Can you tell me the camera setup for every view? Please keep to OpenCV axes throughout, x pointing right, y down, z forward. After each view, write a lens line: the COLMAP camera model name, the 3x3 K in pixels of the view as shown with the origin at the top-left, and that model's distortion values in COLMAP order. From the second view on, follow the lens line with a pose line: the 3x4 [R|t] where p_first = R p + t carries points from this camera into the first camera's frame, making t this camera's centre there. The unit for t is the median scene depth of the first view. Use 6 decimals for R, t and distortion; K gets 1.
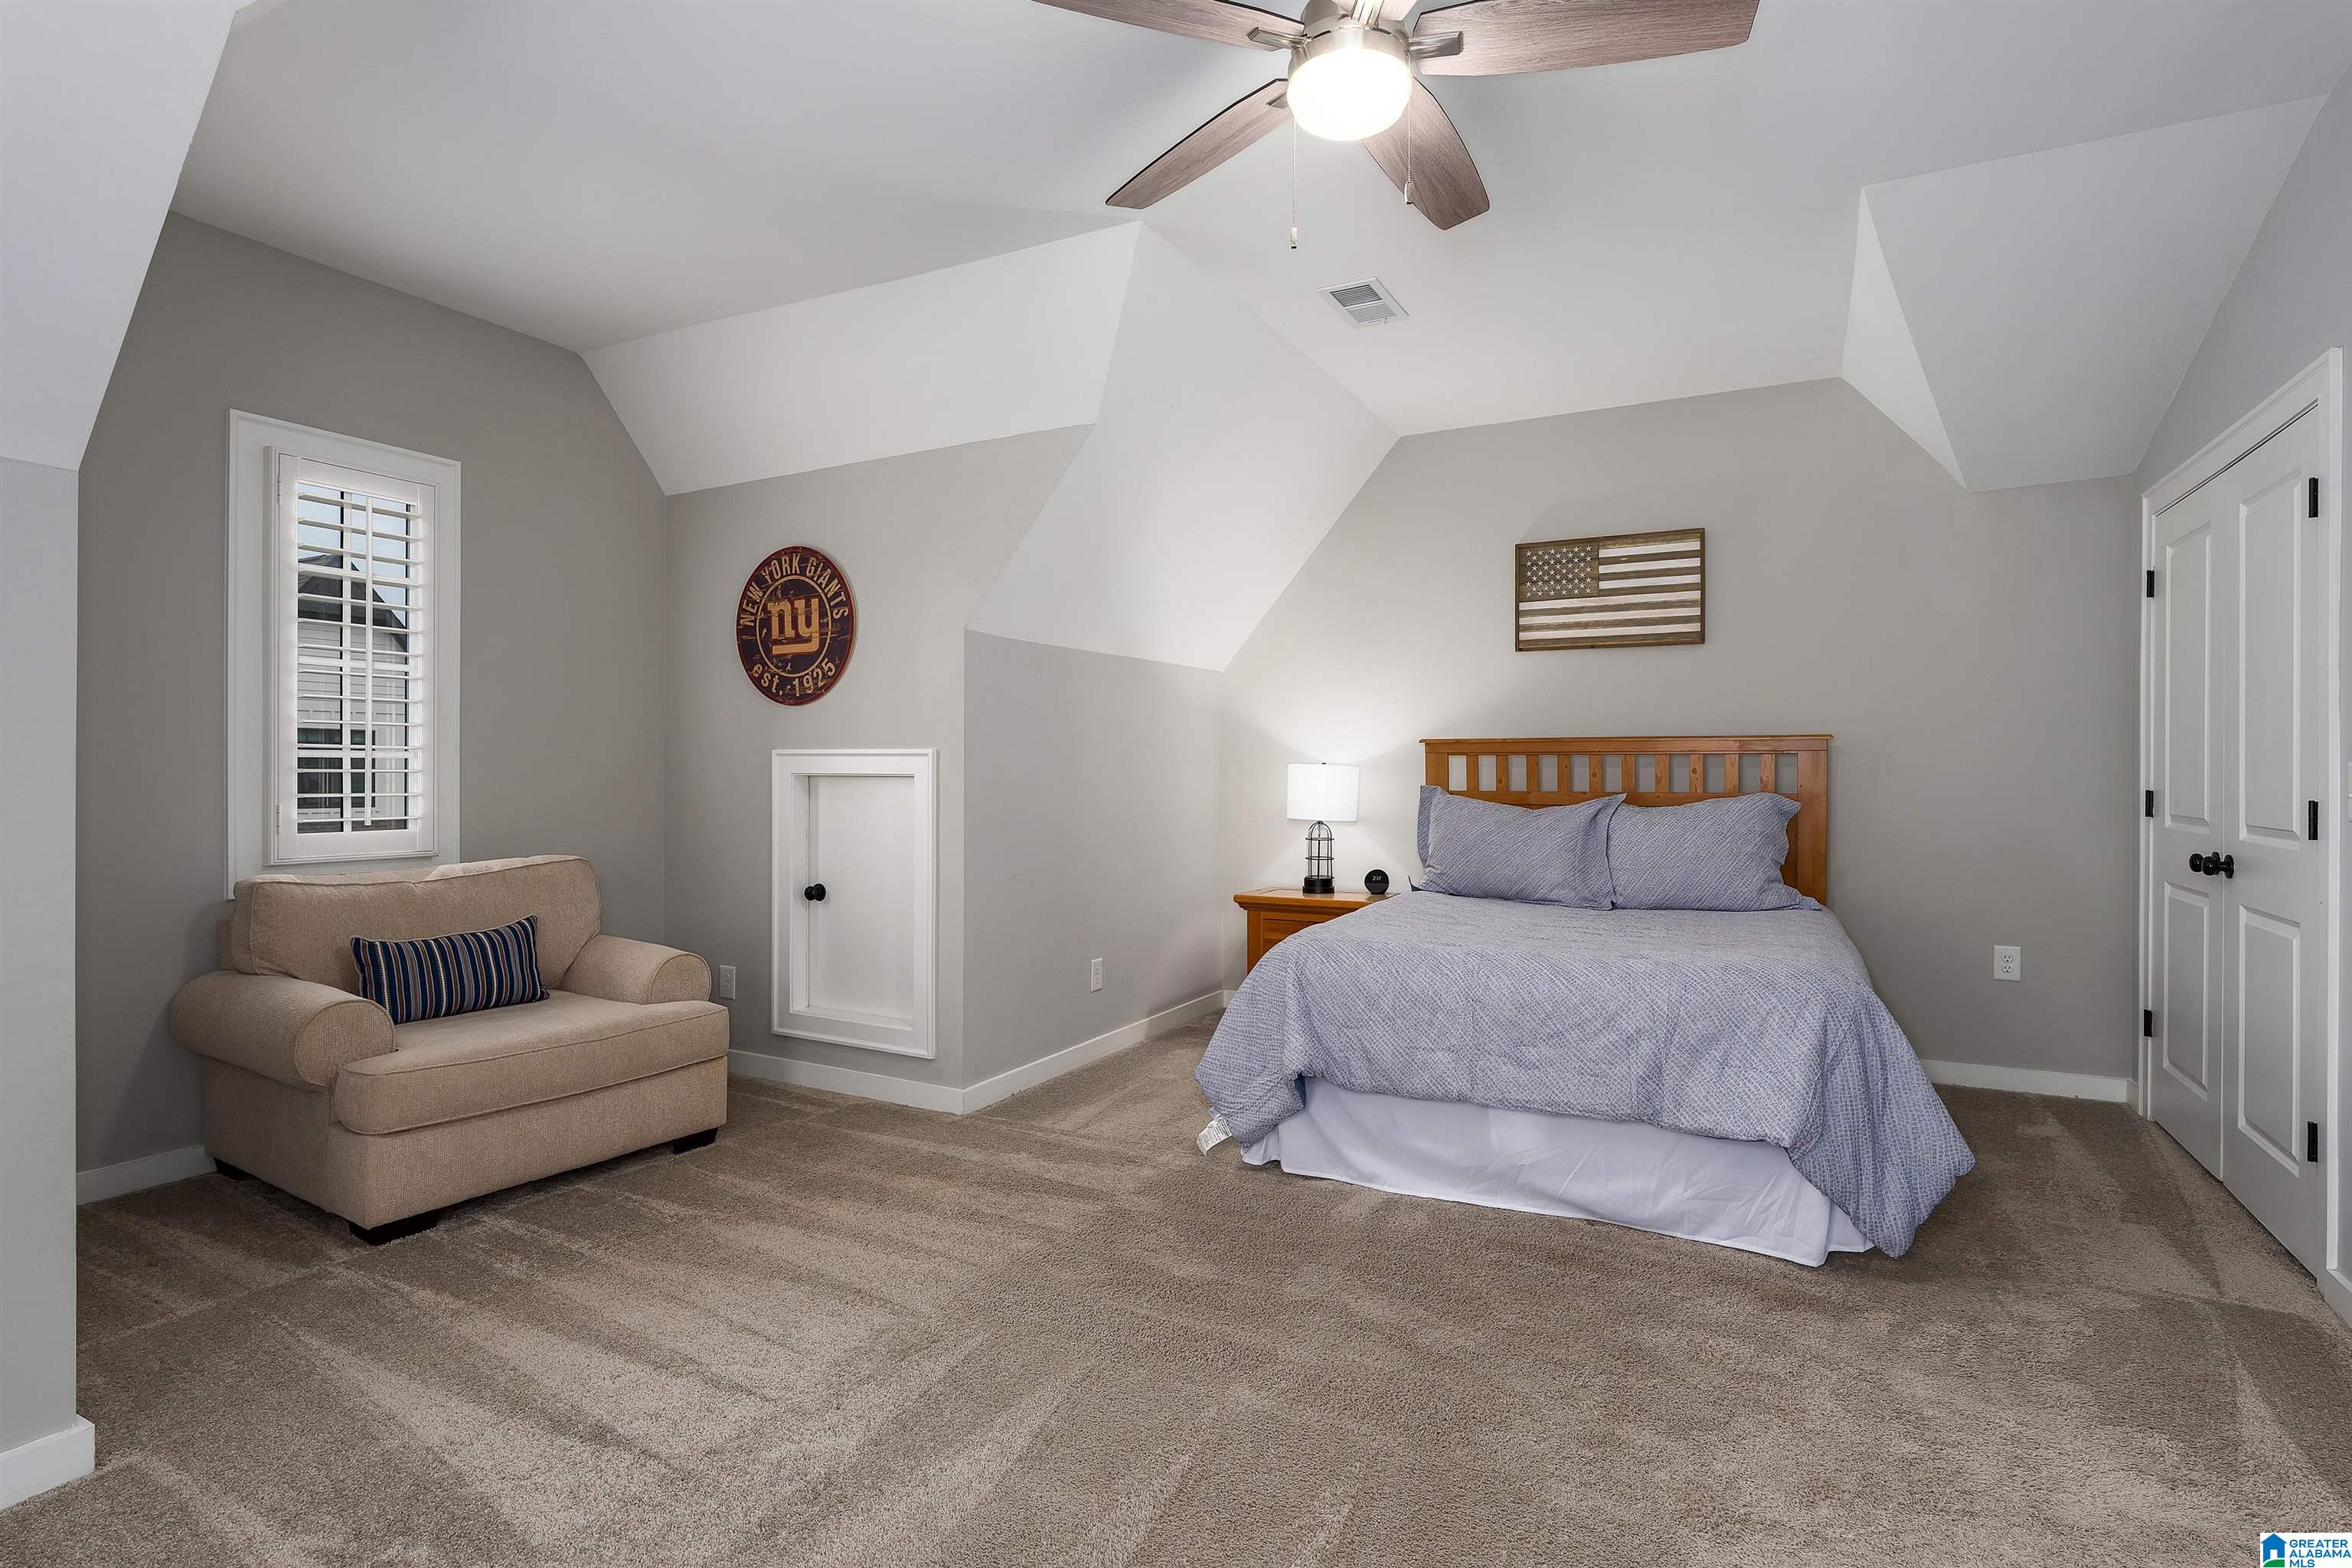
lens RADIAL K [[1219.8, 0, 1176.0], [0, 1219.8, 784.0], [0, 0, 1]] dist [0.000676, -0.000157]
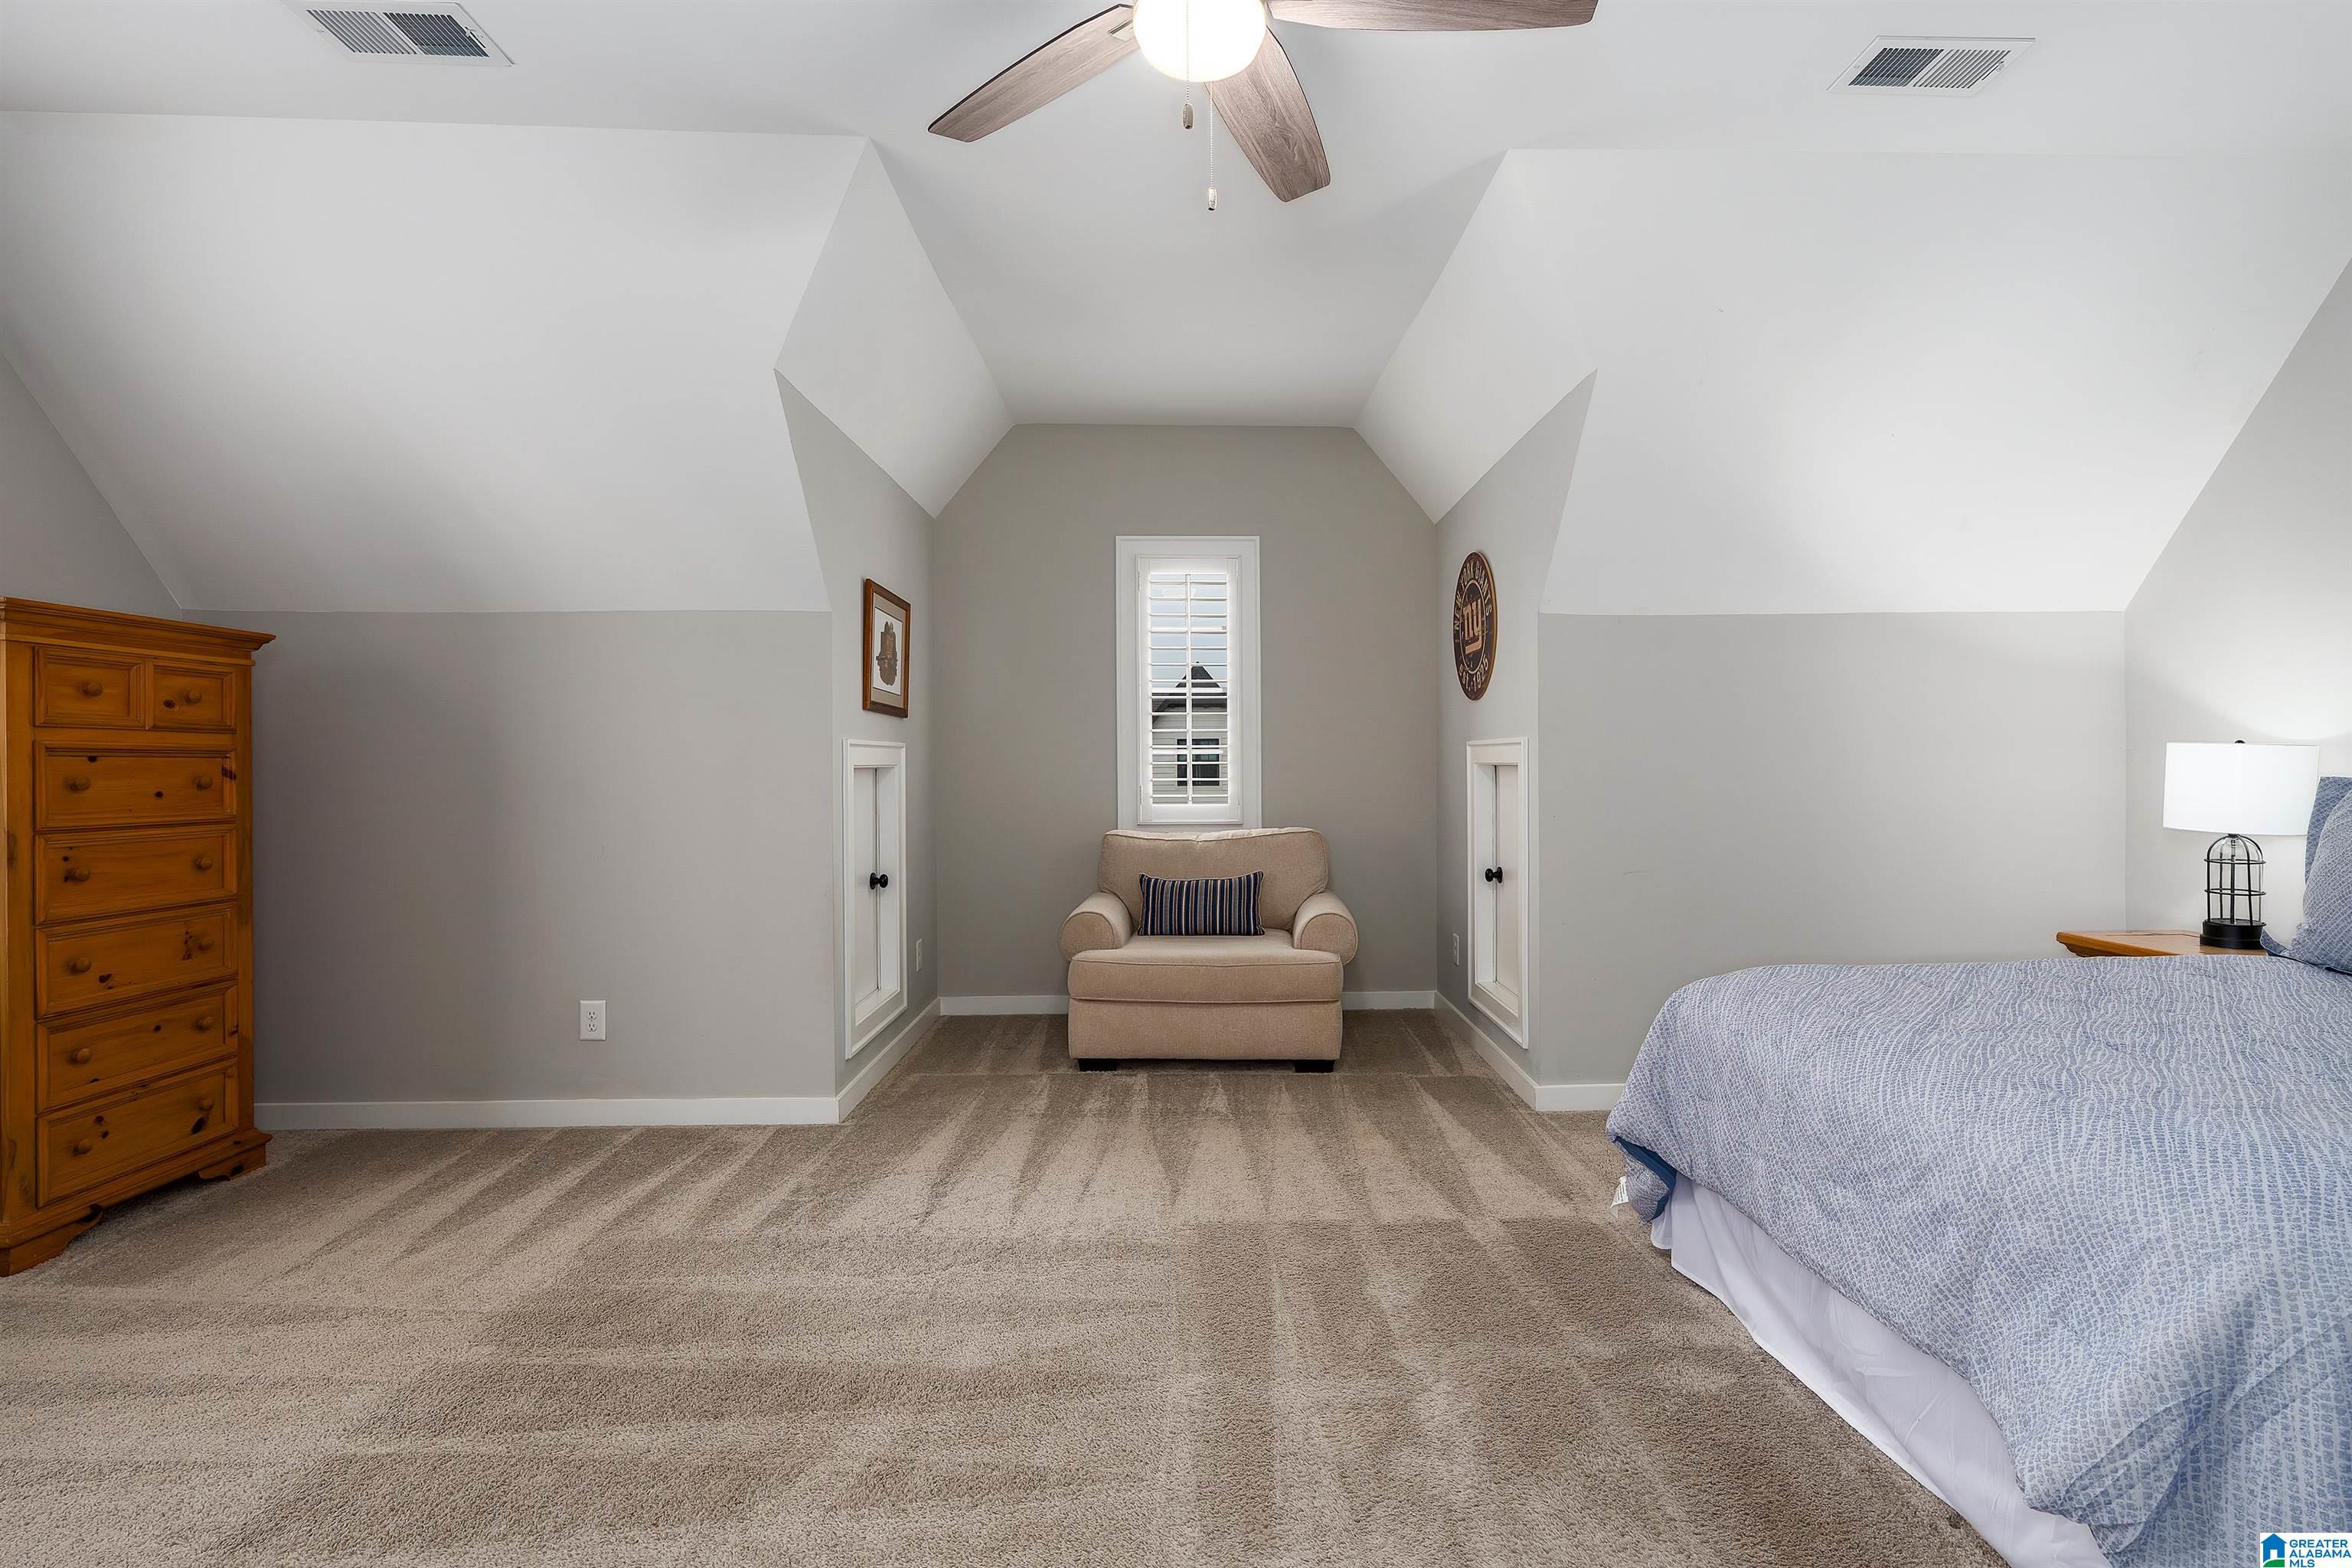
lens RADIAL K [[1141.8, 0, 1176.0], [0, 1141.8, 784.0], [0, 0, 1]] dist [-0.000639, -0.000050]
pose [[0.472151, 0.010562, -0.881455, 0.545942], [-0.001132, 0.999935, 0.011376, -0.001359], [0.881517, -0.004373, 0.472132, 0.345237]]
